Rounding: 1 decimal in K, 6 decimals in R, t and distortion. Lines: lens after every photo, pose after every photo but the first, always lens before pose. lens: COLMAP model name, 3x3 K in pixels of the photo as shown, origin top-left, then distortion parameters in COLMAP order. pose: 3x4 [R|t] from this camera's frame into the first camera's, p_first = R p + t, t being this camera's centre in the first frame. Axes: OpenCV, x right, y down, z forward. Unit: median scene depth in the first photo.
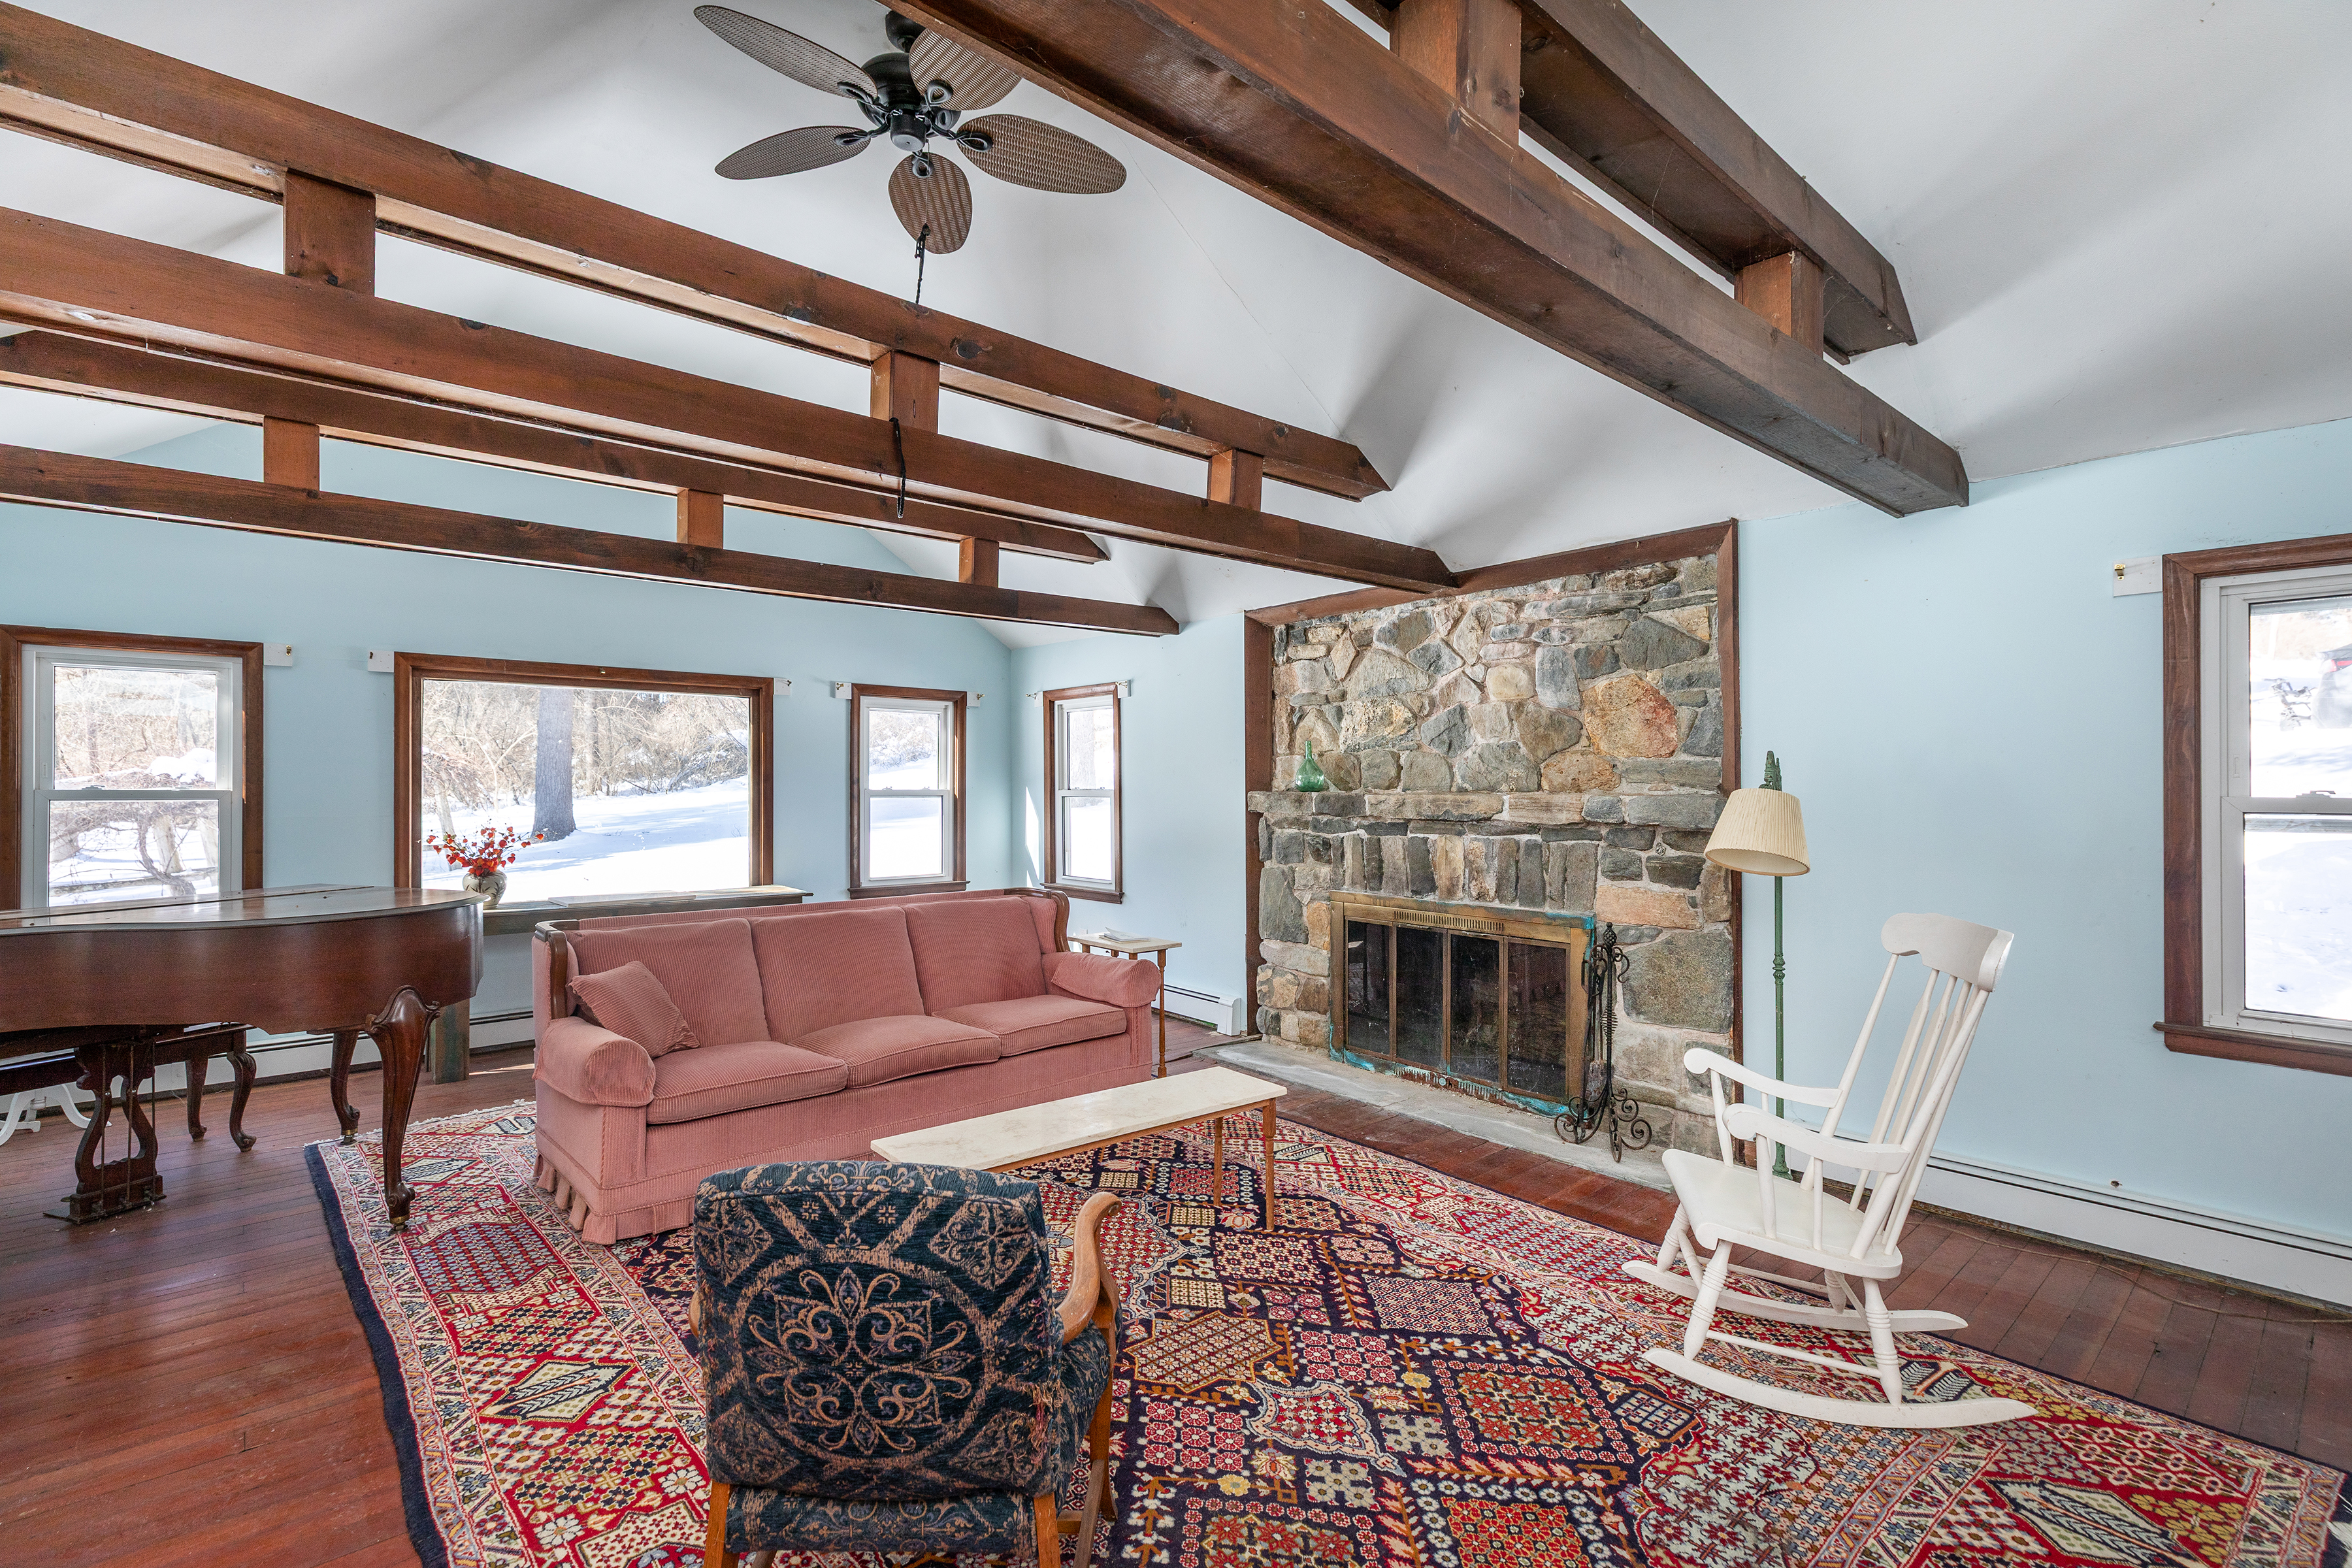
lens RADIAL K [[1090.2, 0, 1176.0], [0, 1090.2, 784.0], [0, 0, 1]] dist [0.033639, -0.015502]
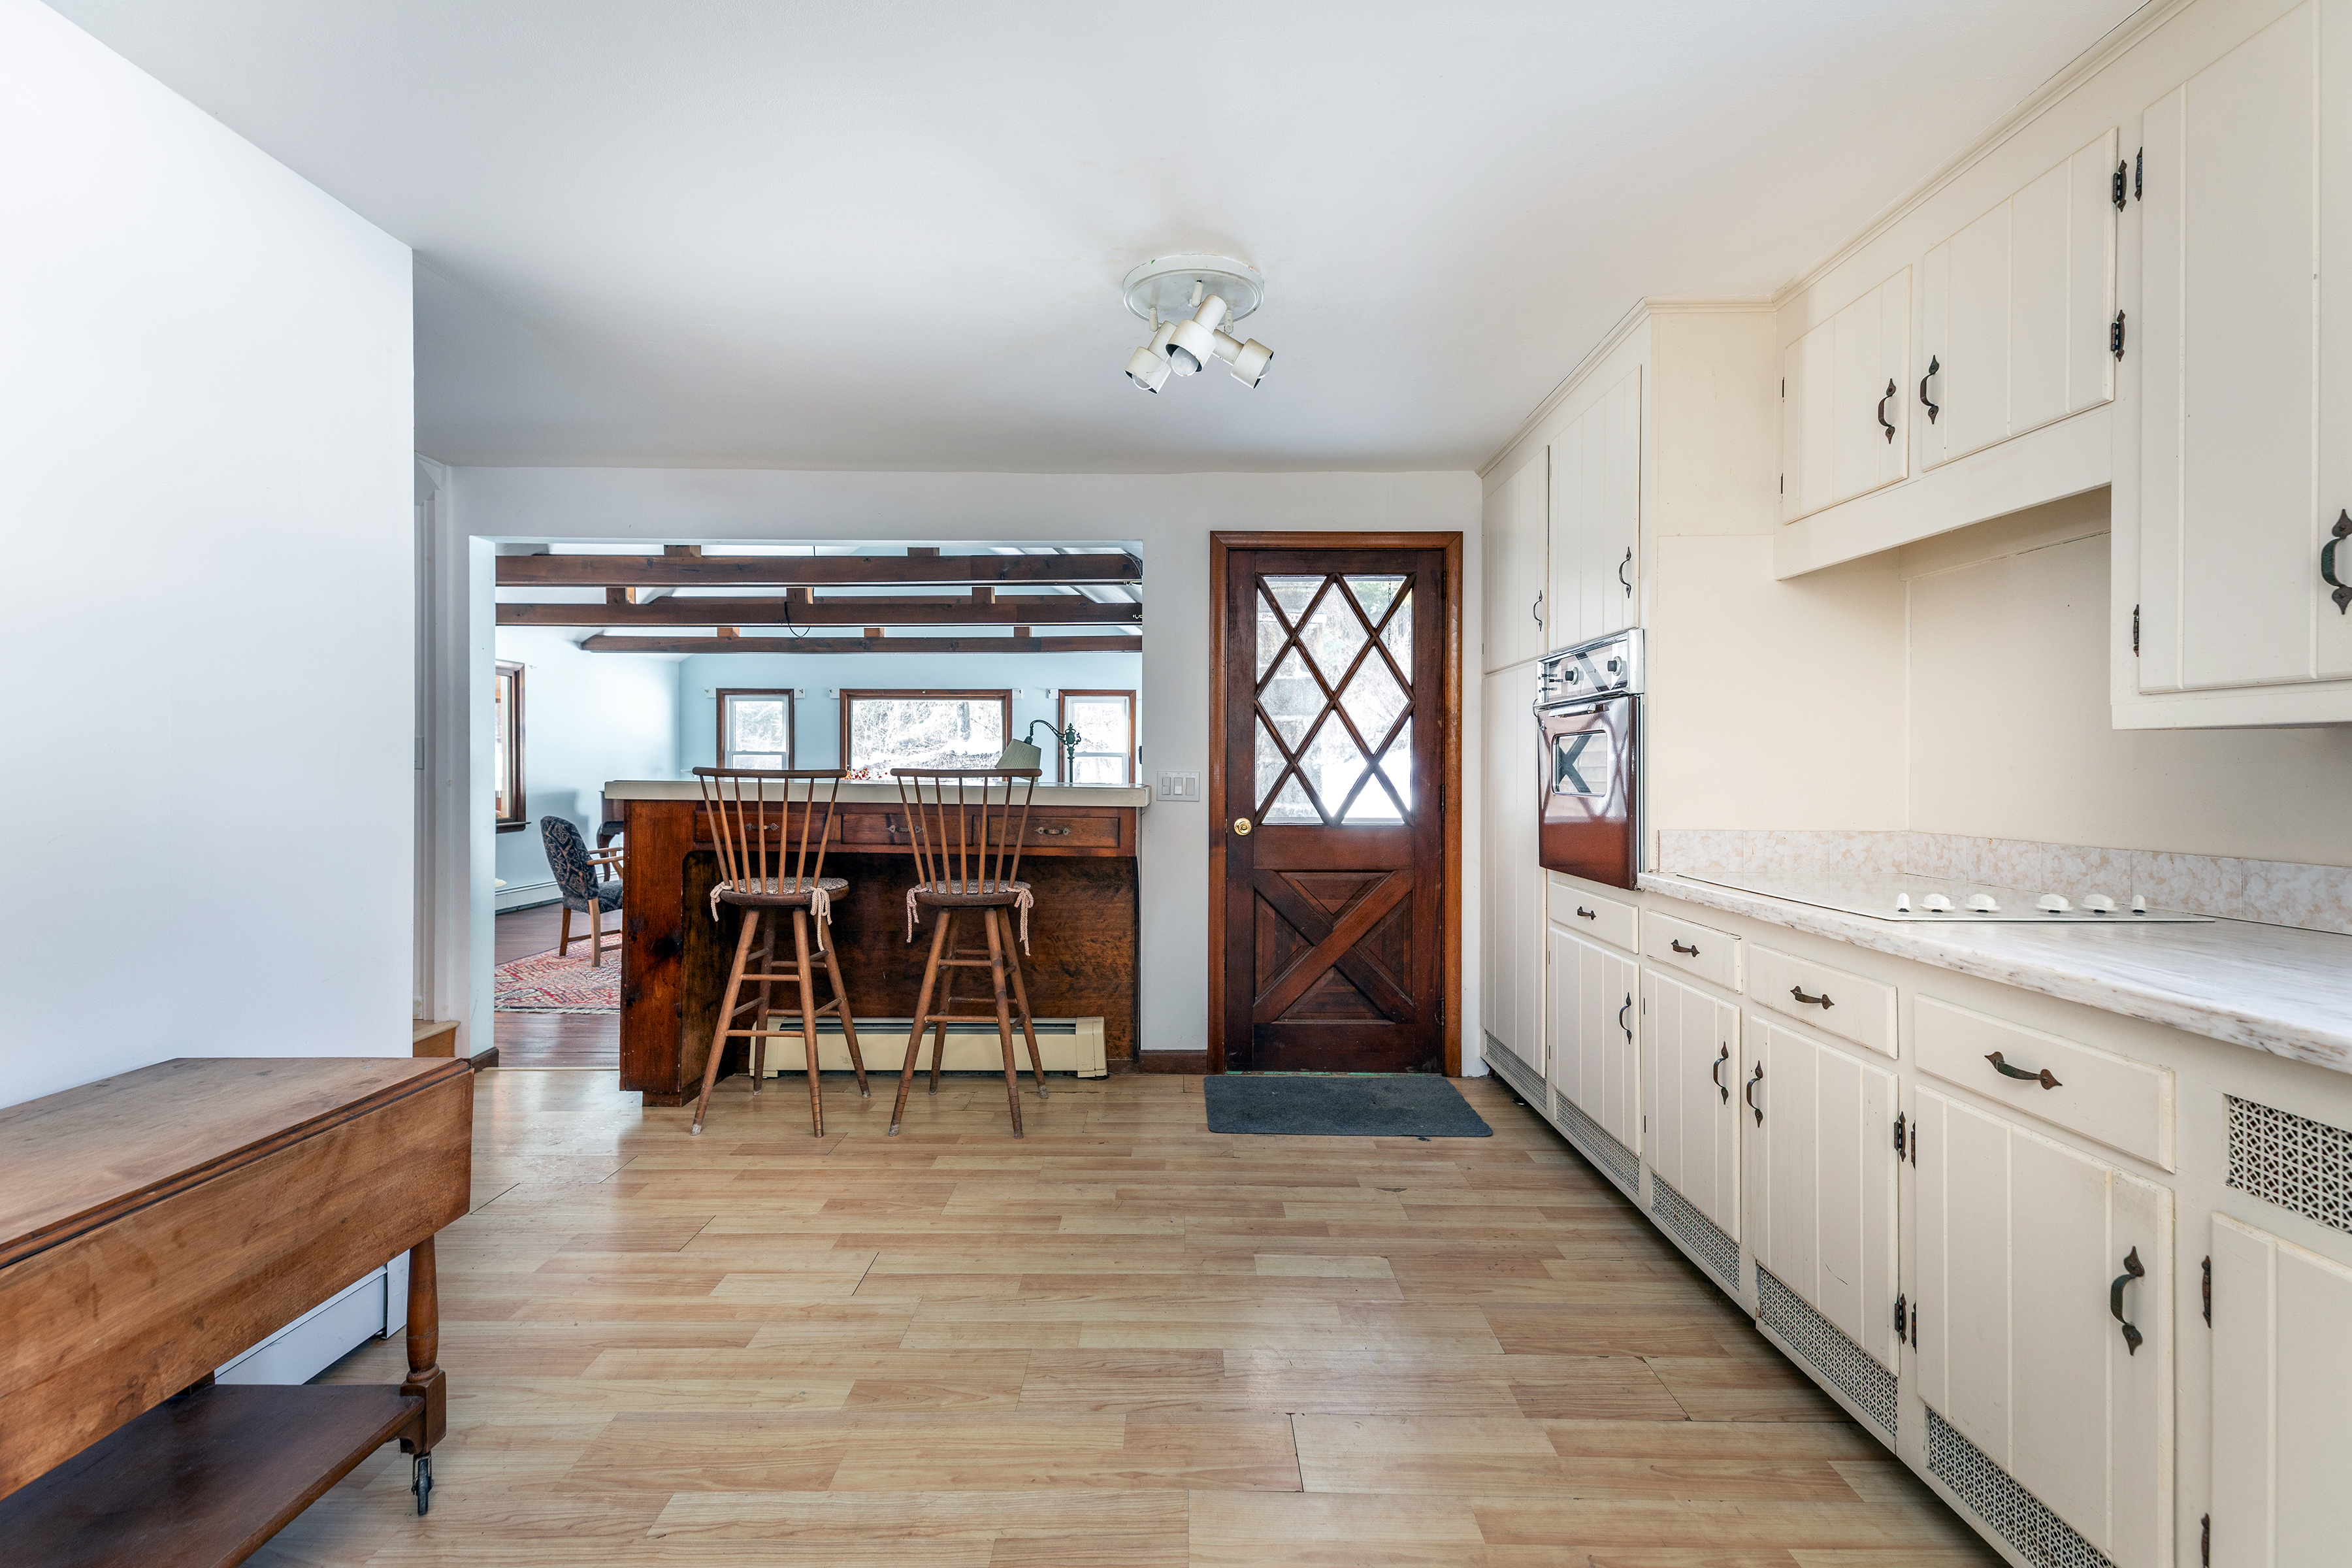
lens RADIAL K [[1090.2, 0, 1176.0], [0, 1090.2, 784.0], [0, 0, 1]] dist [0.033639, -0.015502]
pose [[0.746889, 0.011737, -0.664845, 1.370767], [0.000642, 0.999831, 0.018371, 0.034596], [0.664949, -0.014148, 0.746755, -0.210002]]
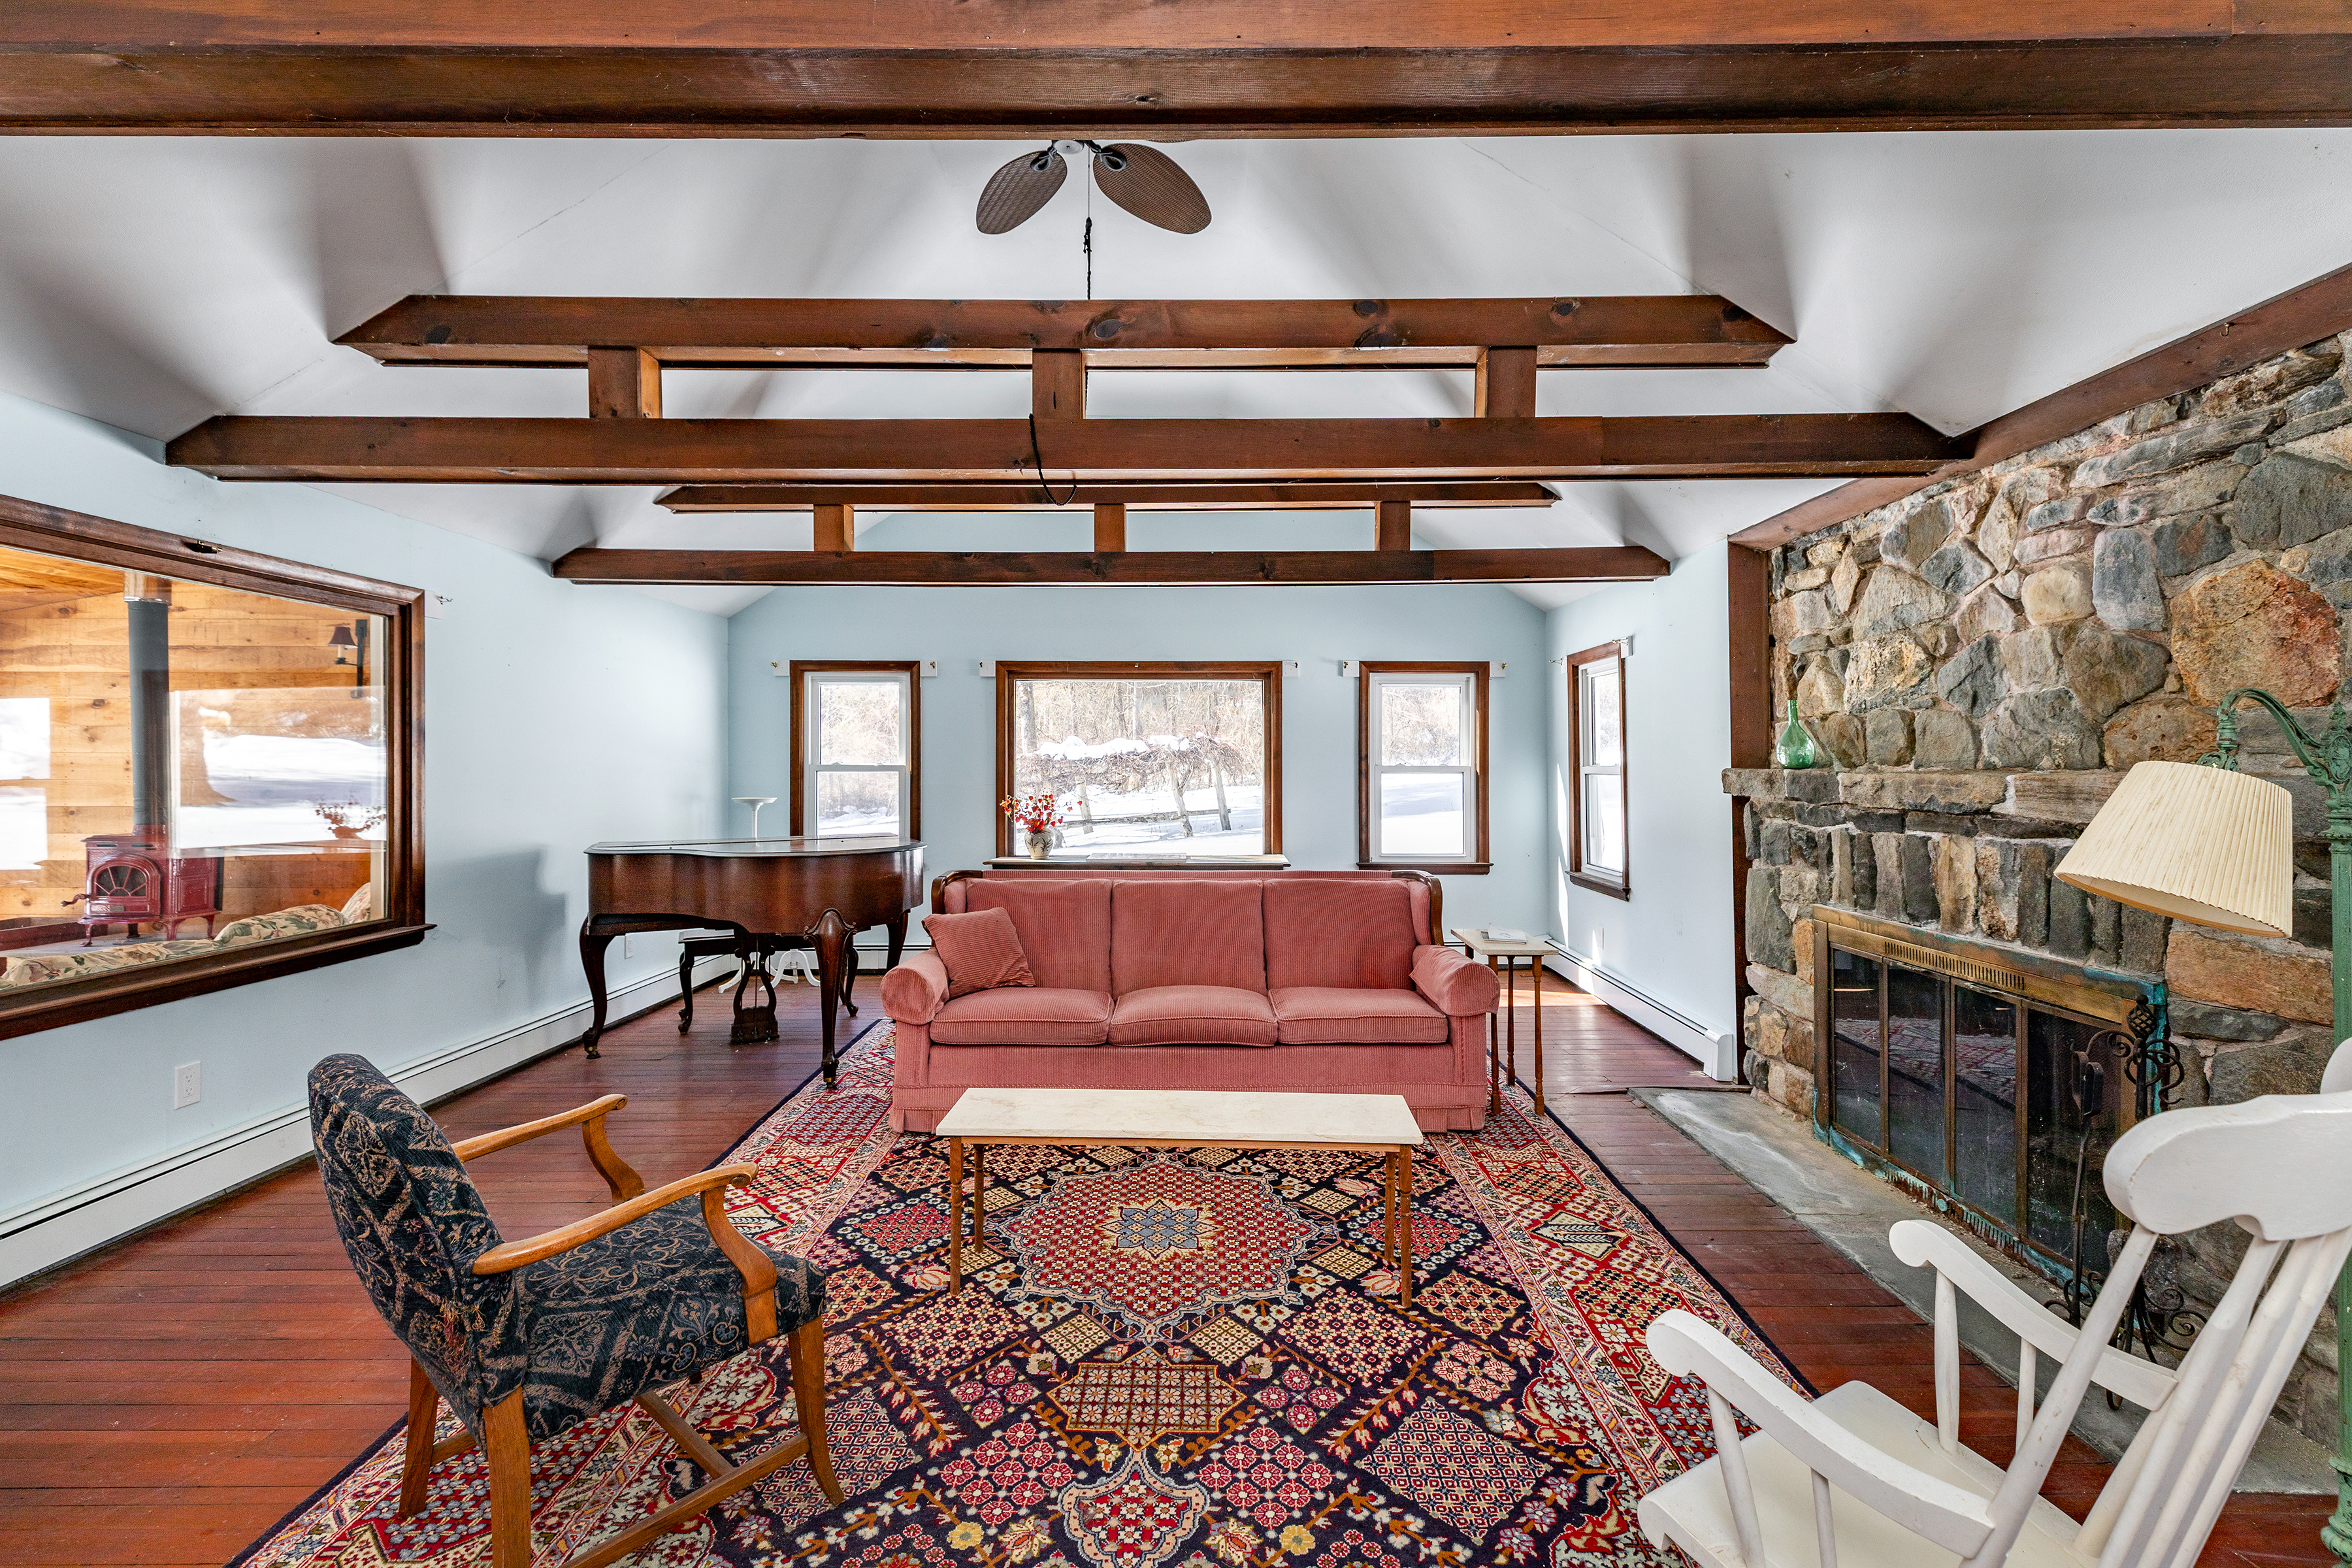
lens RADIAL K [[1074.4, 0, 1179.5], [0, 1074.4, 758.6], [0, 0, 1]] dist [0.030704, -0.014375]
pose [[0.746381, -0.003185, -0.665511, 0.344083], [0.001607, 0.999994, -0.002983, 0.001932], [0.665516, 0.001157, 0.746382, 0.200487]]
